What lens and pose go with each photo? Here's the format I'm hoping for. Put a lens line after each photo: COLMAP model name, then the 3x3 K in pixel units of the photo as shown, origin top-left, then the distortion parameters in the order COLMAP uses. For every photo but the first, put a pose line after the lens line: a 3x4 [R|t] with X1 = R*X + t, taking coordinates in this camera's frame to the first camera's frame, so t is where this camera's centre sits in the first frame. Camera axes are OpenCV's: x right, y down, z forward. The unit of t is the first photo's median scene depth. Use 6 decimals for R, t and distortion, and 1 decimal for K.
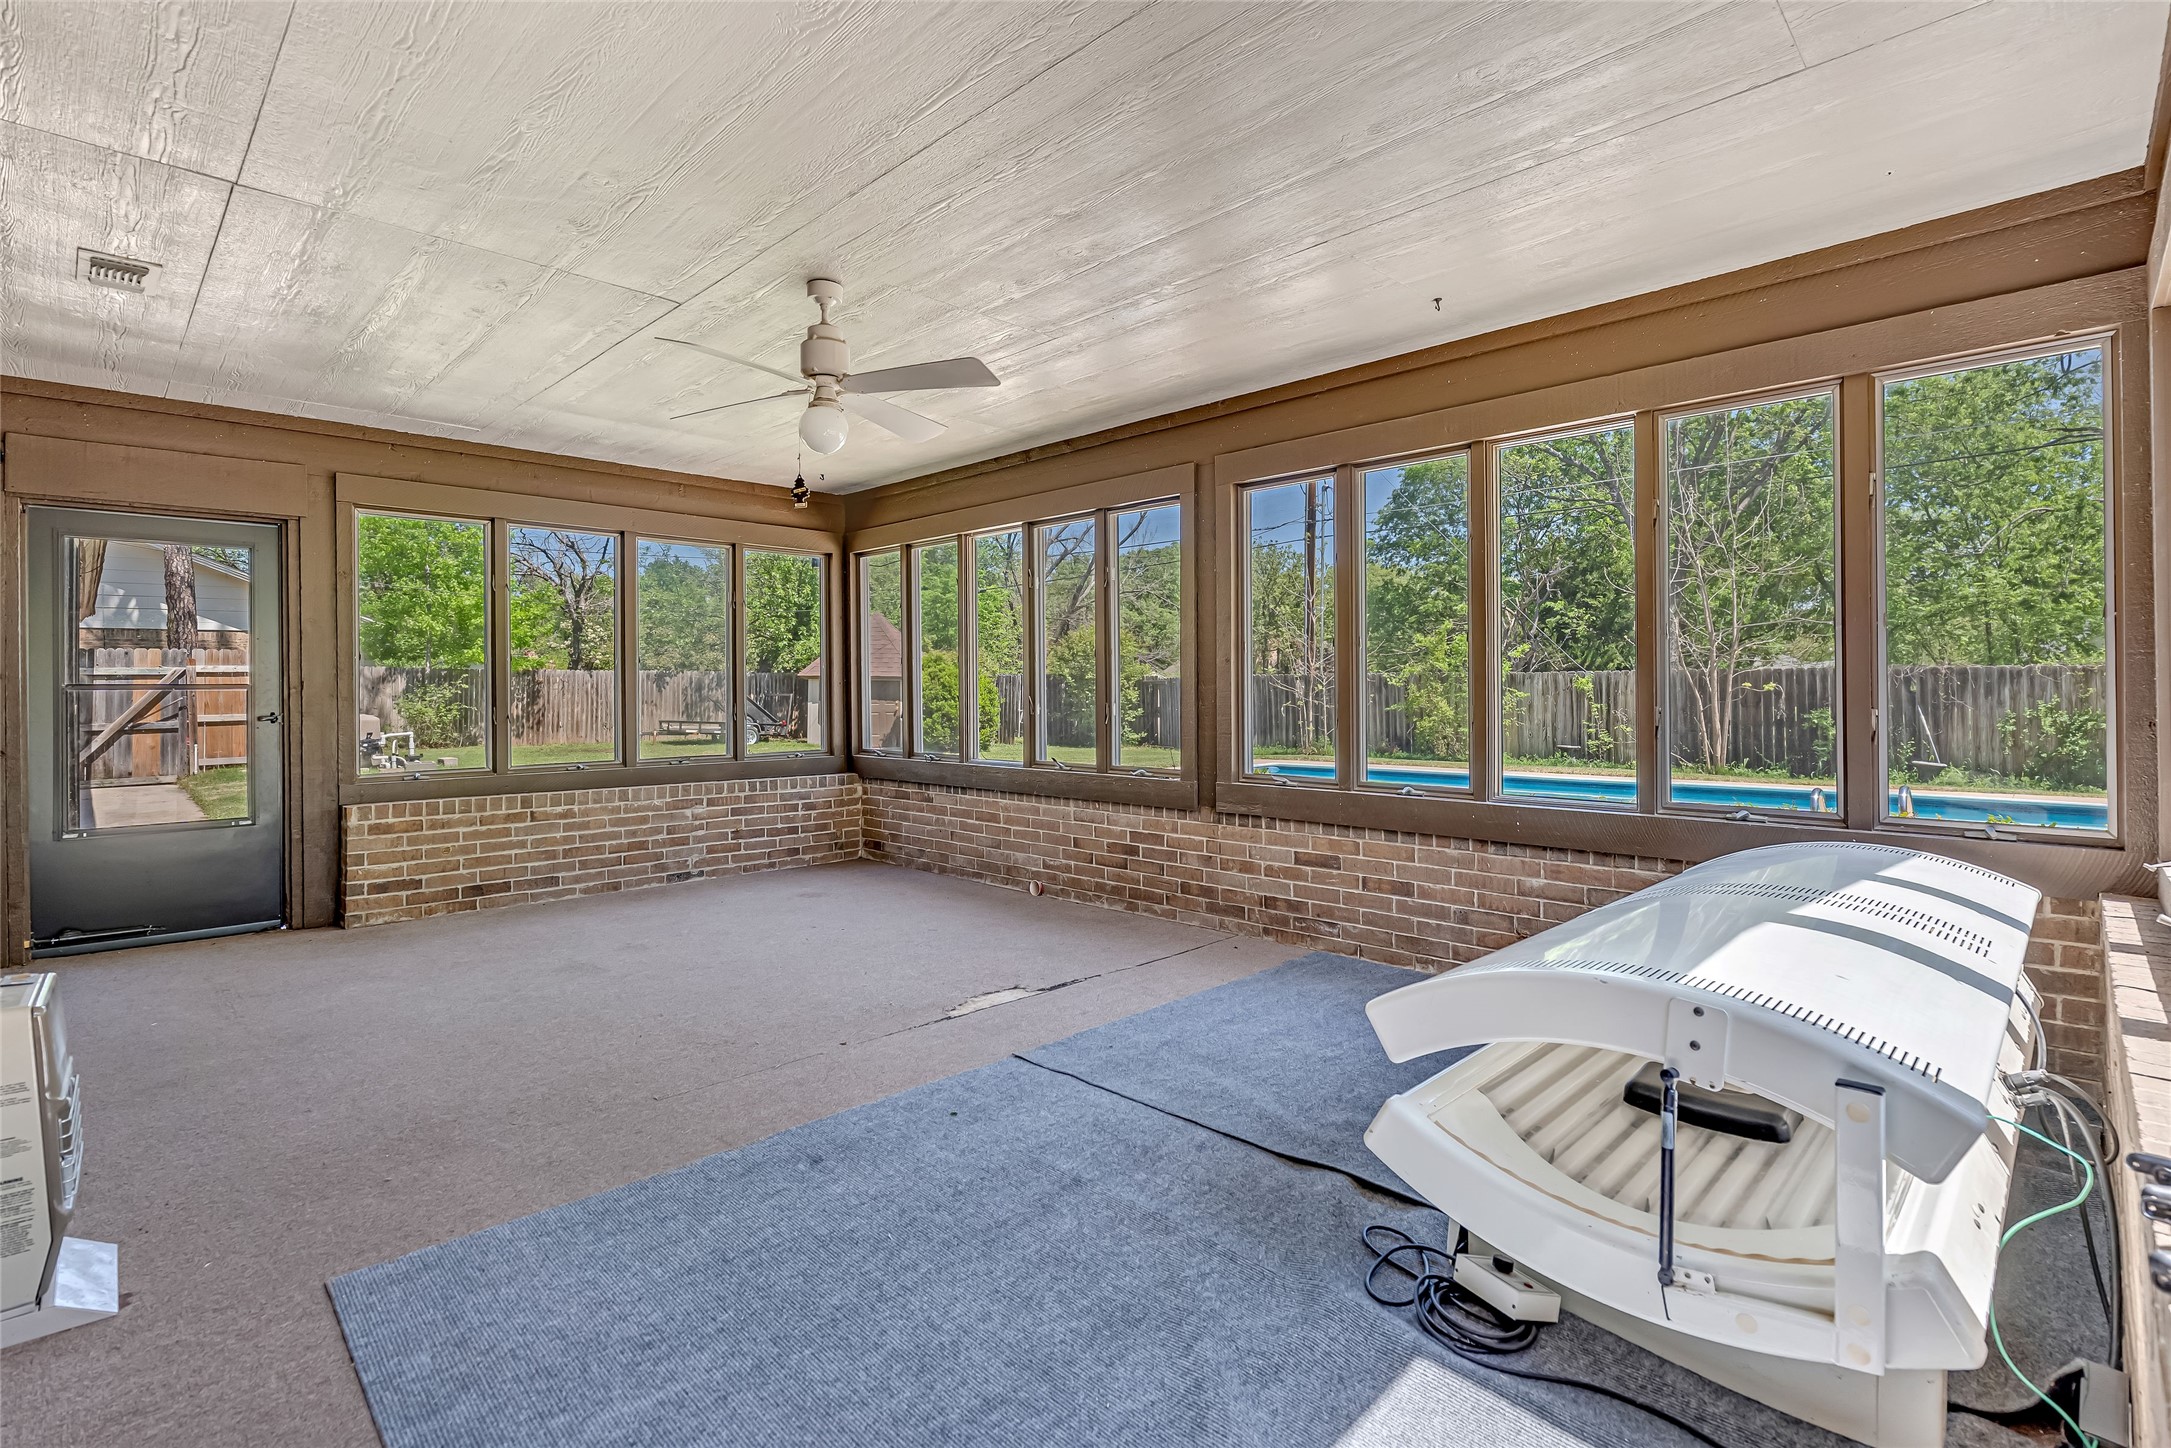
lens RADIAL K [[1013.2, 0, 1130.1], [0, 1013.2, 685.4], [0, 0, 1]] dist [0.002601, 0.000513]
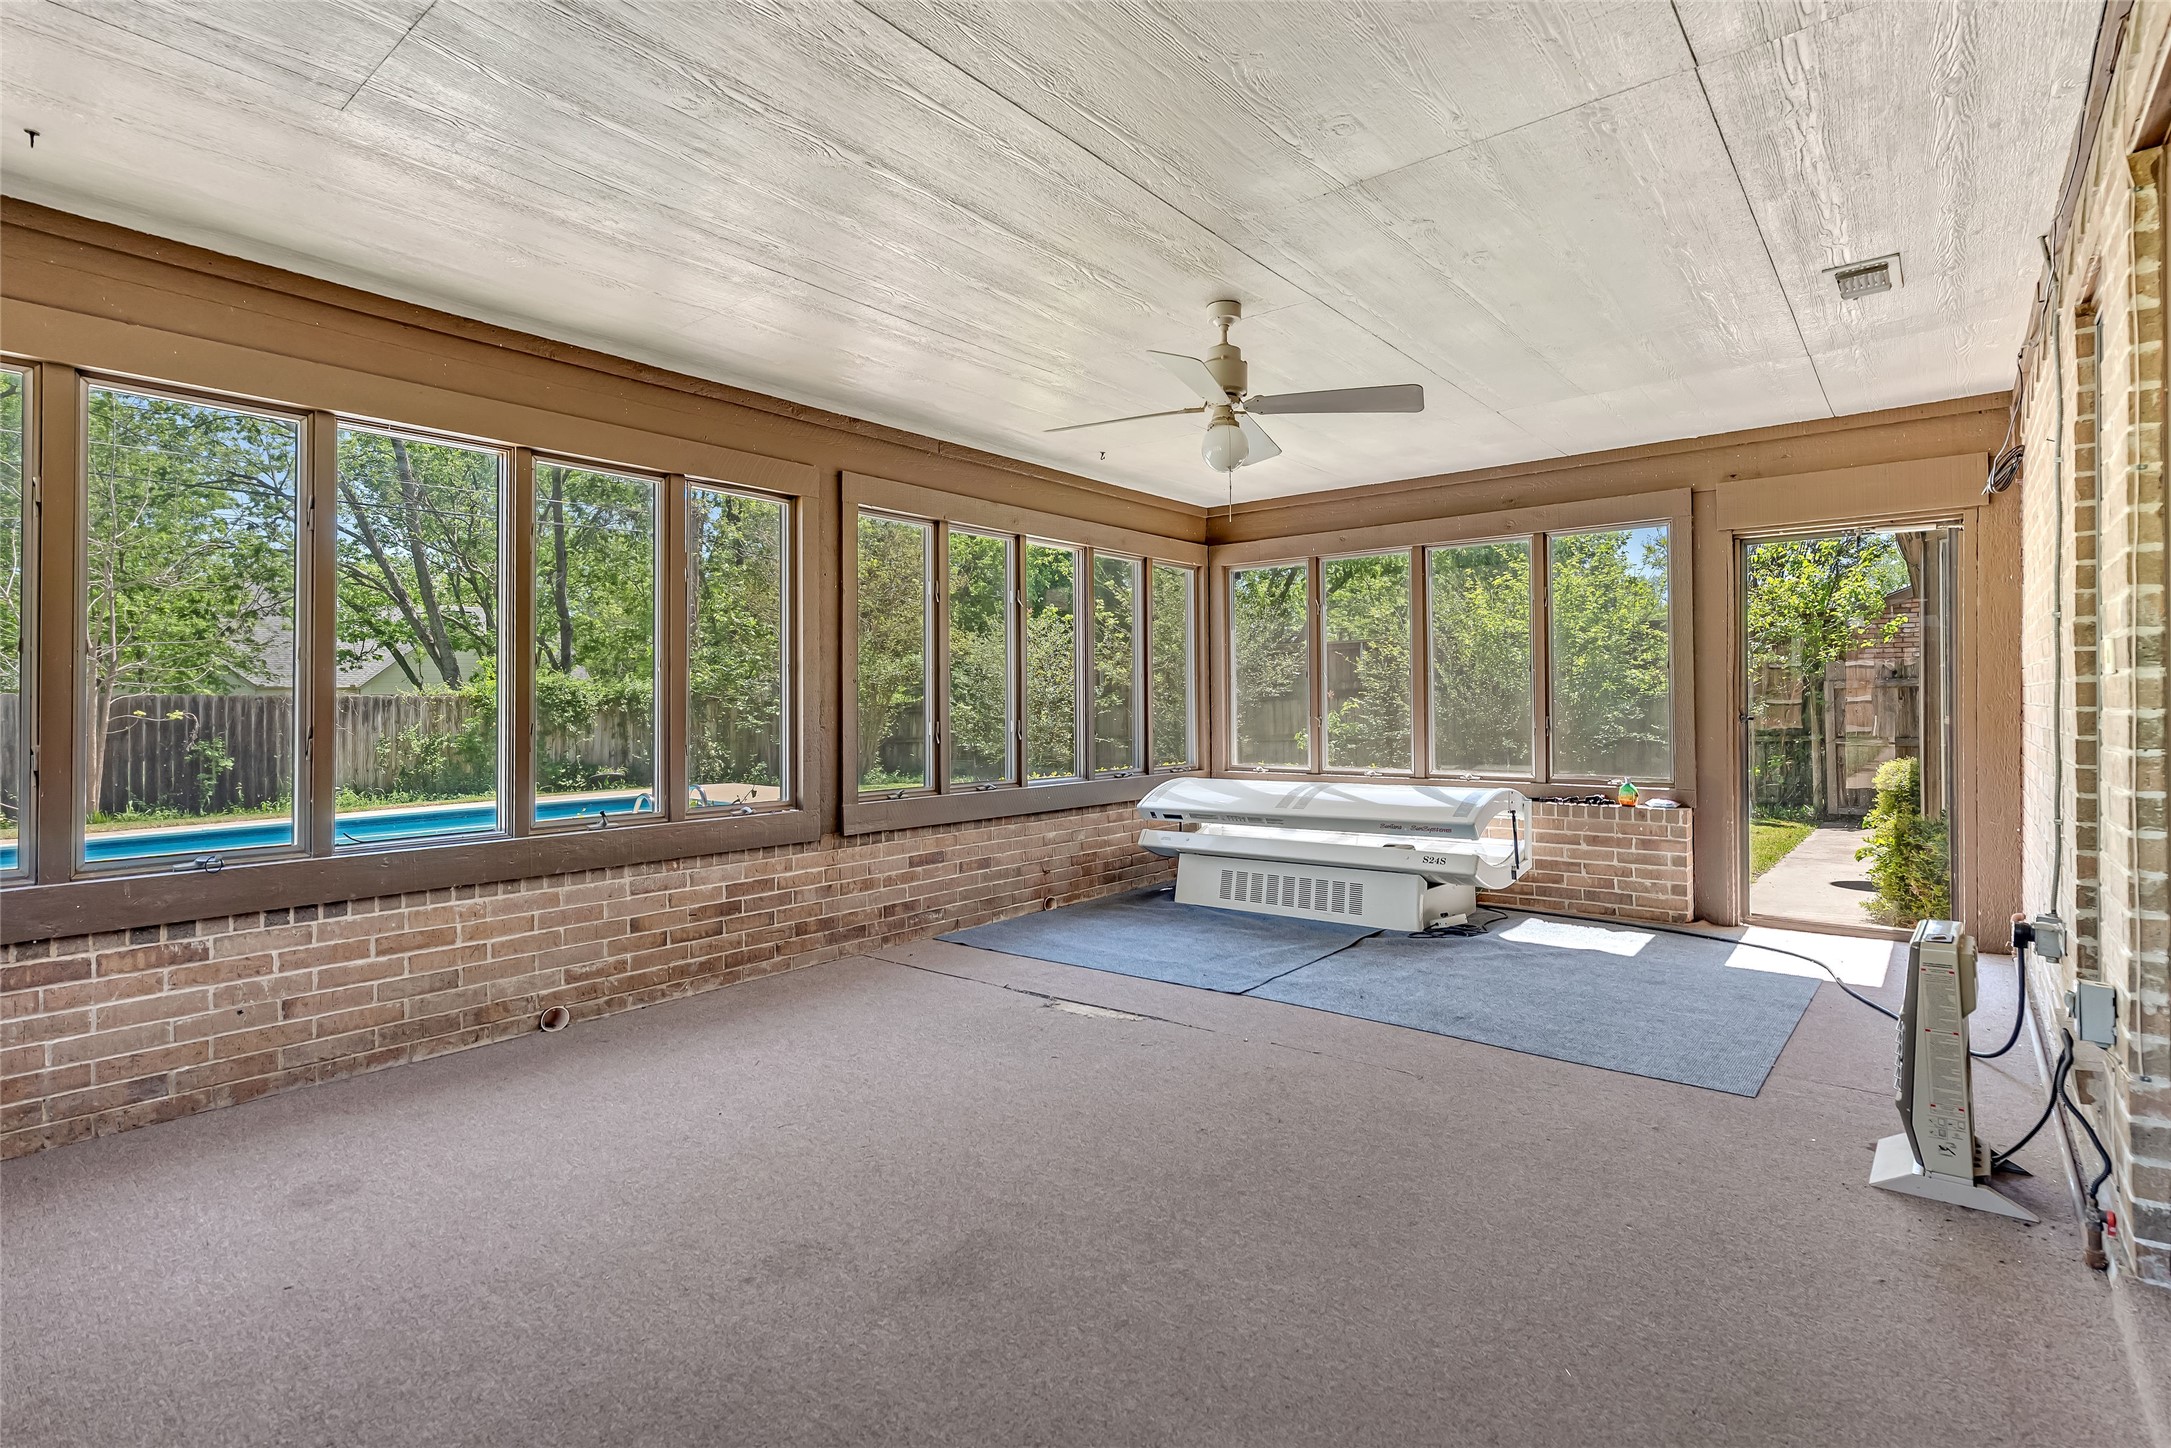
lens RADIAL K [[986.6, 0, 1084.5], [0, 986.6, 699.9], [0, 0, 1]] dist [0.008344, -0.000091]
pose [[-0.052147, 0.012407, 0.998562, -0.798557], [0.004310, 0.999916, -0.012198, 0.005486], [-0.998630, 0.003668, -0.052197, 0.744029]]
